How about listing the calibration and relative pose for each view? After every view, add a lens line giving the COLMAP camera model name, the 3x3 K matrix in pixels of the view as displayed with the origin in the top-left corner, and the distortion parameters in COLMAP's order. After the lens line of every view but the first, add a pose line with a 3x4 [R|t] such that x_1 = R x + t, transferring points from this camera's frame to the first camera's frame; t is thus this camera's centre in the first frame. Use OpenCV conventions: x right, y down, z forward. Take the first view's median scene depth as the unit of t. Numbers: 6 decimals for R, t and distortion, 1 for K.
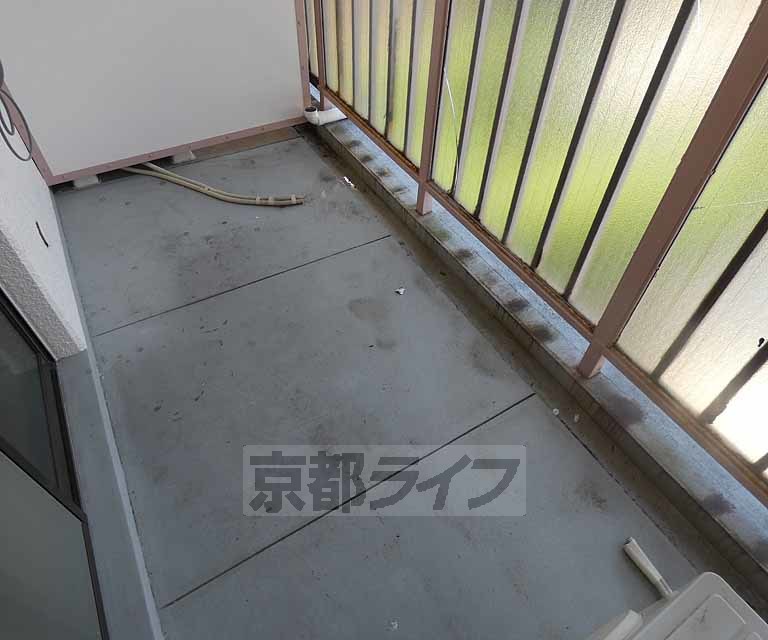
lens RADIAL K [[512.7, 0, 380.4], [0, 512.7, 316.5], [0, 0, 1]] dist [0.007238, -0.012152]
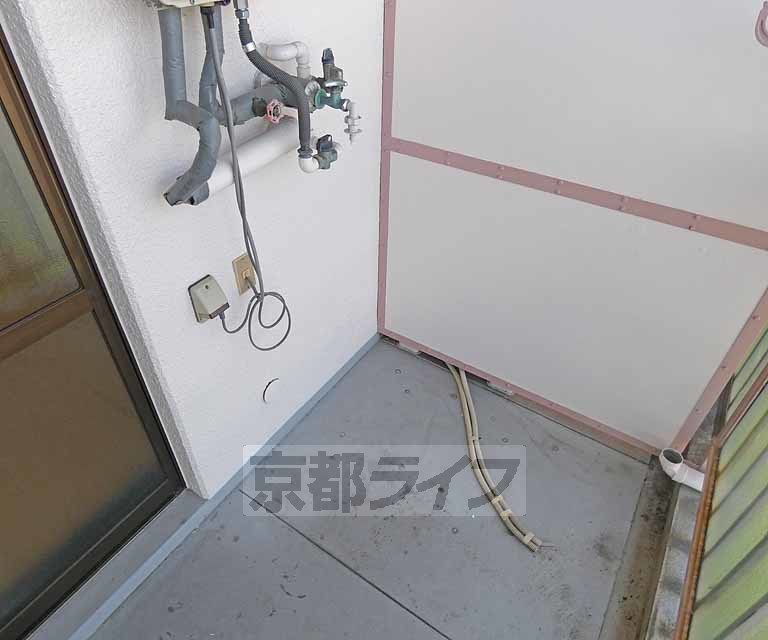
lens RADIAL K [[512.7, 0, 380.4], [0, 512.7, 316.5], [0, 0, 1]] dist [0.007238, -0.012152]
pose [[0.451225, 0.559659, -0.695110, 0.063442], [-0.662997, 0.731614, 0.158670, -0.430593], [0.597353, 0.389260, 0.701175, 0.247427]]
